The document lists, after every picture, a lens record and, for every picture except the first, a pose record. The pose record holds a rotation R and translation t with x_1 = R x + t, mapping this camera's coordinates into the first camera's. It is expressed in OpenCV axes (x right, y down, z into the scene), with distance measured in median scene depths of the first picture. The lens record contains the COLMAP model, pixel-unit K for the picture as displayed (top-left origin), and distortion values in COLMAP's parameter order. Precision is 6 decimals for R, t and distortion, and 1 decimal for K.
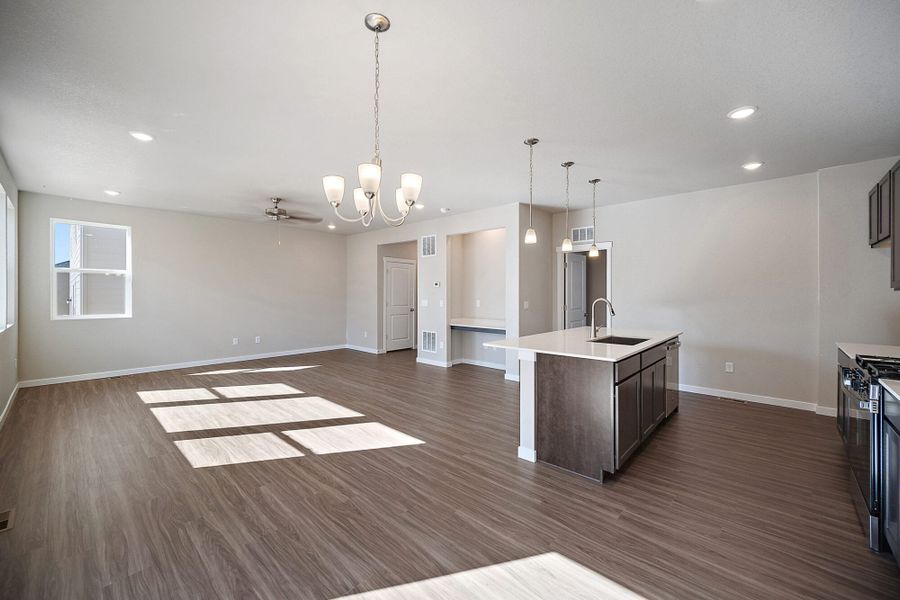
lens RADIAL K [[359.6, 0, 448.9], [0, 359.6, 296.4], [0, 0, 1]] dist [0.000753, 0.000261]
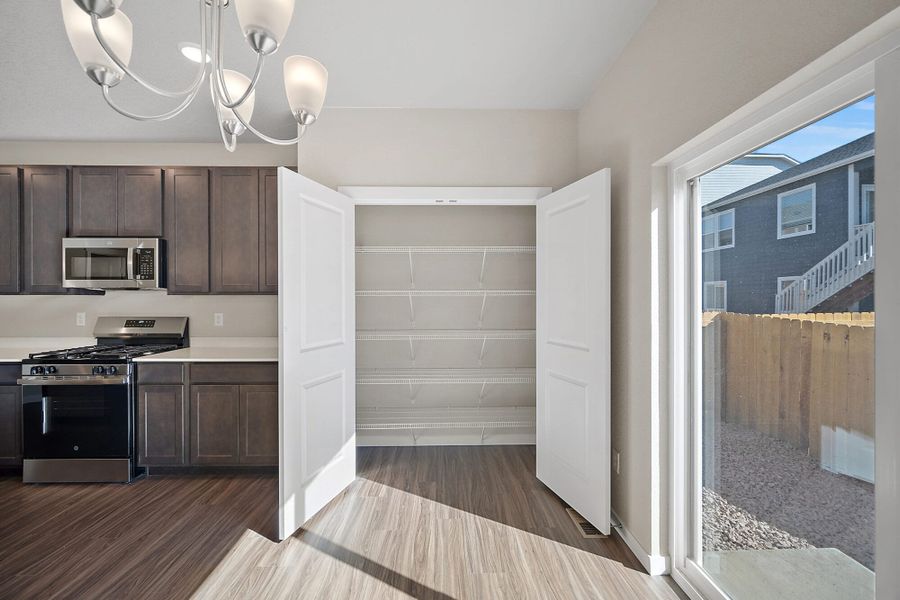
lens RADIAL K [[360.7, 0, 449.3], [0, 360.7, 298.1], [0, 0, 1]] dist [-0.001113, -0.000116]
pose [[-0.693999, 0.003486, 0.719968, -0.233731], [0.005116, 0.999987, 0.000089, 0.000311], [-0.719958, 0.003745, -0.694007, 0.376141]]
